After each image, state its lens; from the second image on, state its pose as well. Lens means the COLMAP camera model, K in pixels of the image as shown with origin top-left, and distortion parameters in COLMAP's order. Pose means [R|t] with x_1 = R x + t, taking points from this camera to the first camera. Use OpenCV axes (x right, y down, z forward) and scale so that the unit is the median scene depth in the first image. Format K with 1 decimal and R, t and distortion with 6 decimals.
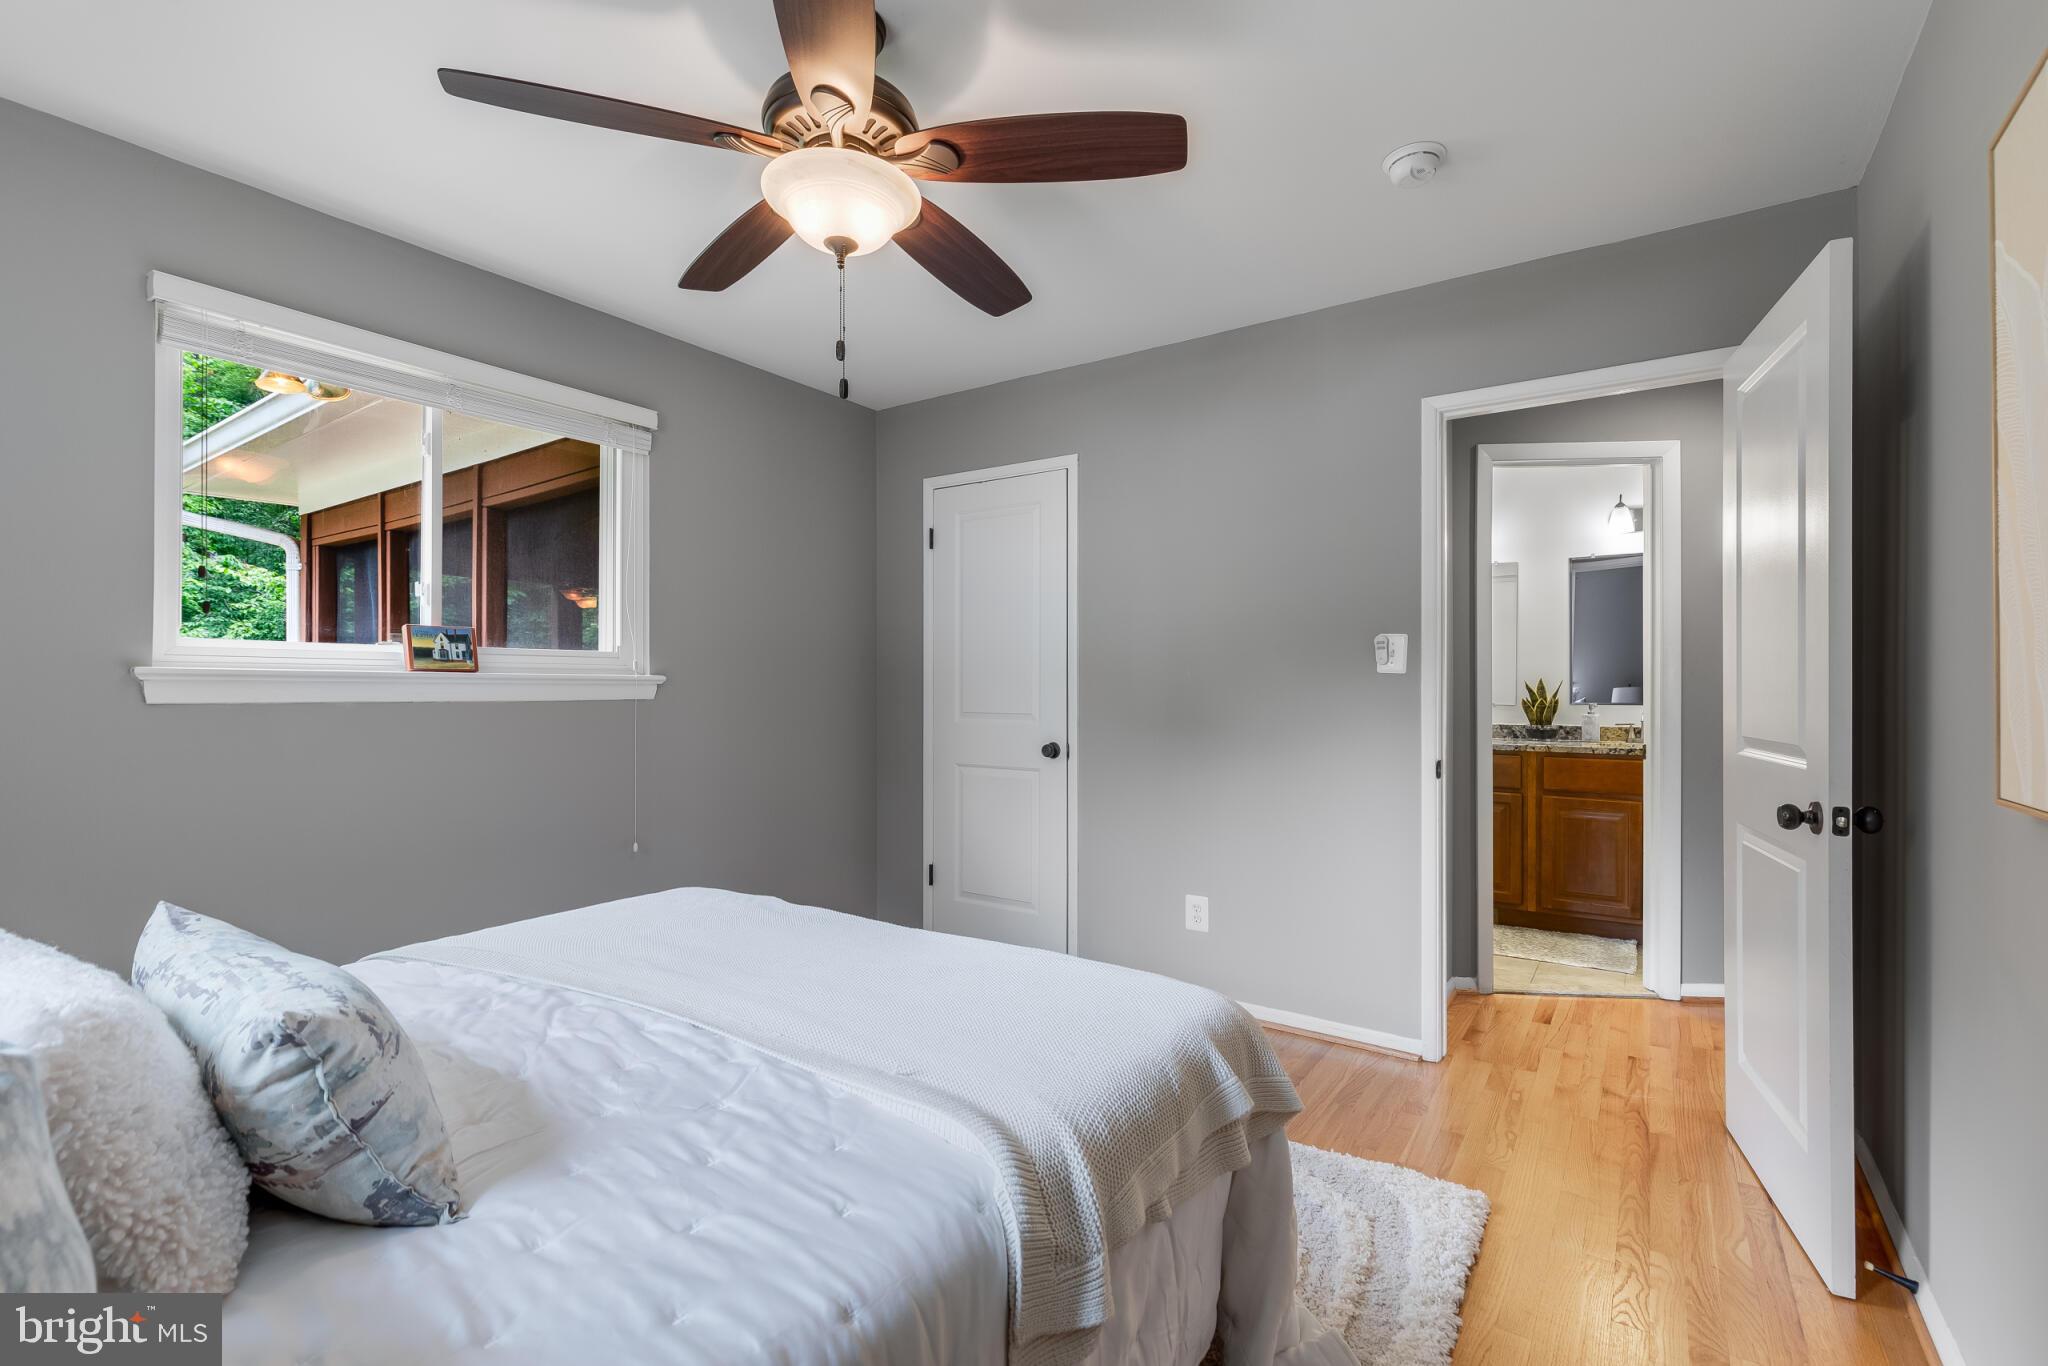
lens RADIAL K [[906.0, 0, 1027.6], [0, 906.0, 678.4], [0, 0, 1]] dist [-0.000916, -0.000011]
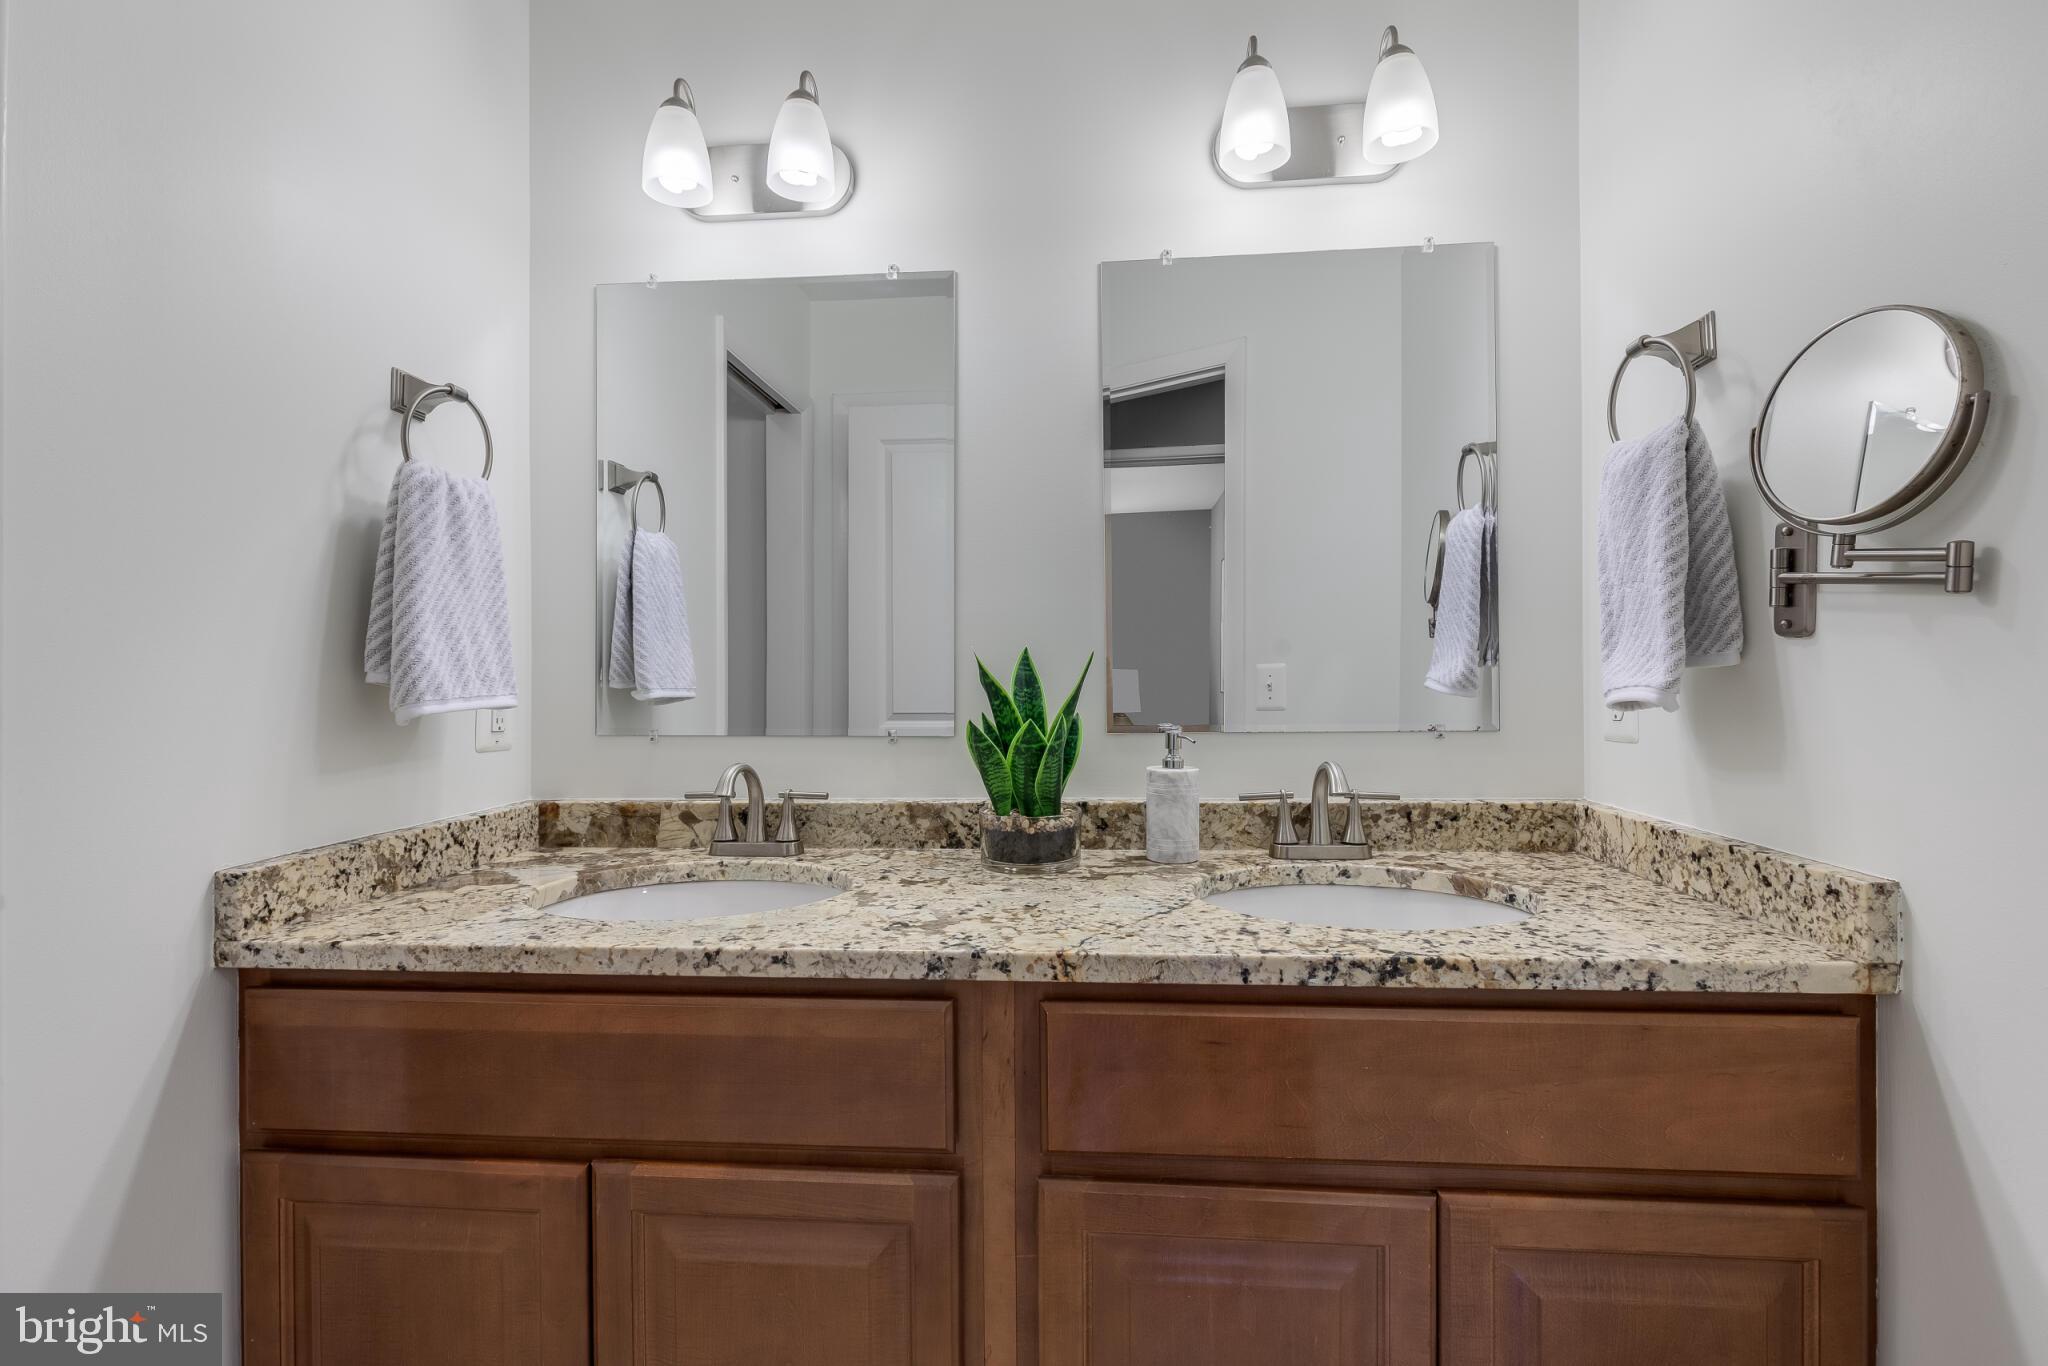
lens RADIAL K [[945.4, 0, 1026.4], [0, 945.4, 673.0], [0, 0, 1]] dist [0.000004, 0.000001]
pose [[0.865640, -0.011734, 0.500529, 0.423517], [0.009139, 0.999929, 0.007636, 0.005882], [-0.500583, -0.002035, 0.865686, 0.752756]]
